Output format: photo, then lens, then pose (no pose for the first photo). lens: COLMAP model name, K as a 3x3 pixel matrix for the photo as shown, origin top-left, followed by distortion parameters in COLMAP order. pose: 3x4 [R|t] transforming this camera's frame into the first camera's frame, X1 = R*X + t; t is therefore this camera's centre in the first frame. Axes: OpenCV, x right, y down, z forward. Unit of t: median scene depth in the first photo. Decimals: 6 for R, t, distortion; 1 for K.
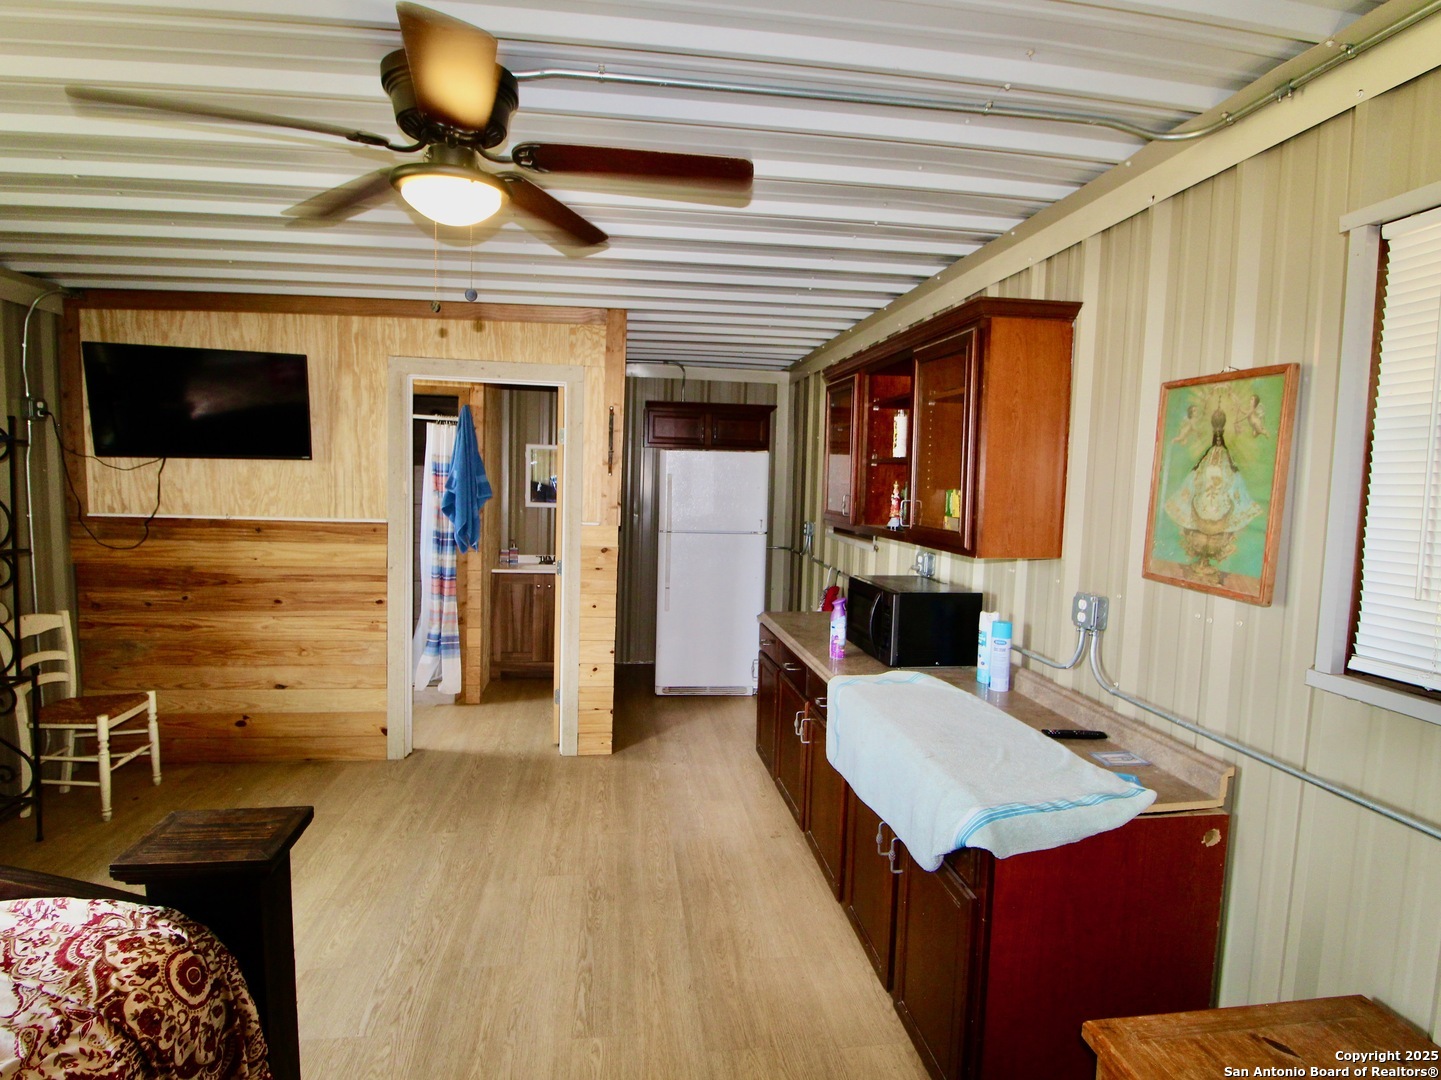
lens RADIAL K [[800.5, 0, 720.5], [0, 800.5, 540.0], [0, 0, 1]] dist [-0.000052, -0.000021]
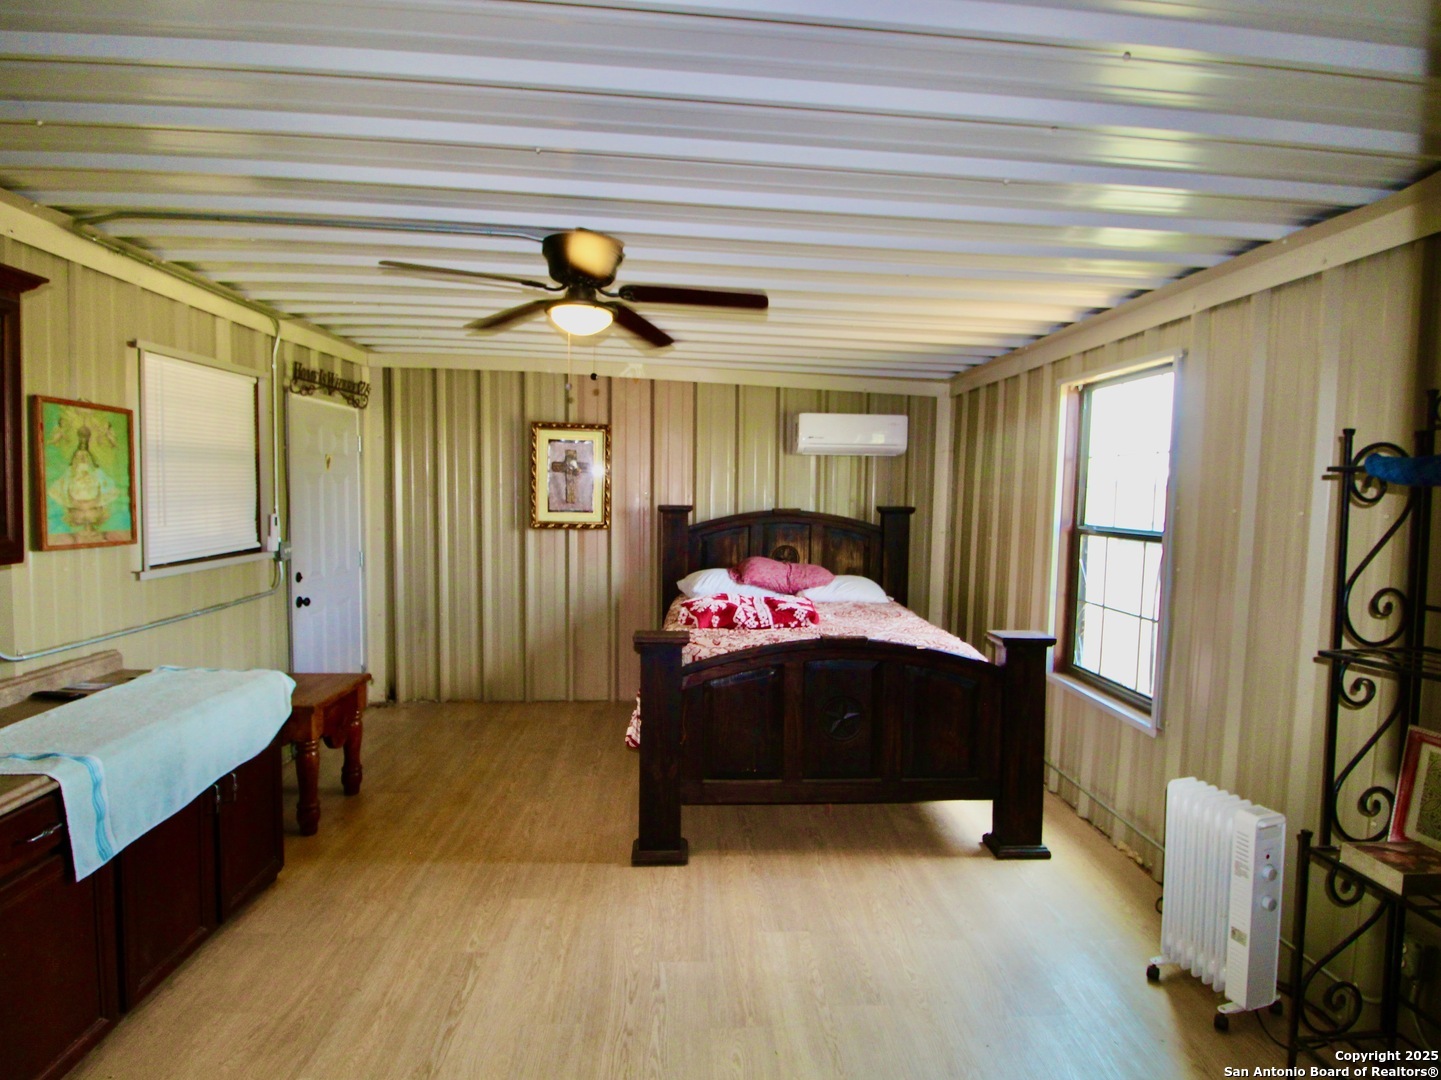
lens RADIAL K [[800.5, 0, 720.5], [0, 800.5, 540.0], [0, 0, 1]] dist [-0.000052, -0.000021]
pose [[-0.995262, -0.048152, 0.084471, -0.696909], [-0.035108, 0.988120, 0.149624, -0.215861], [-0.090672, 0.145949, -0.985128, 2.379323]]
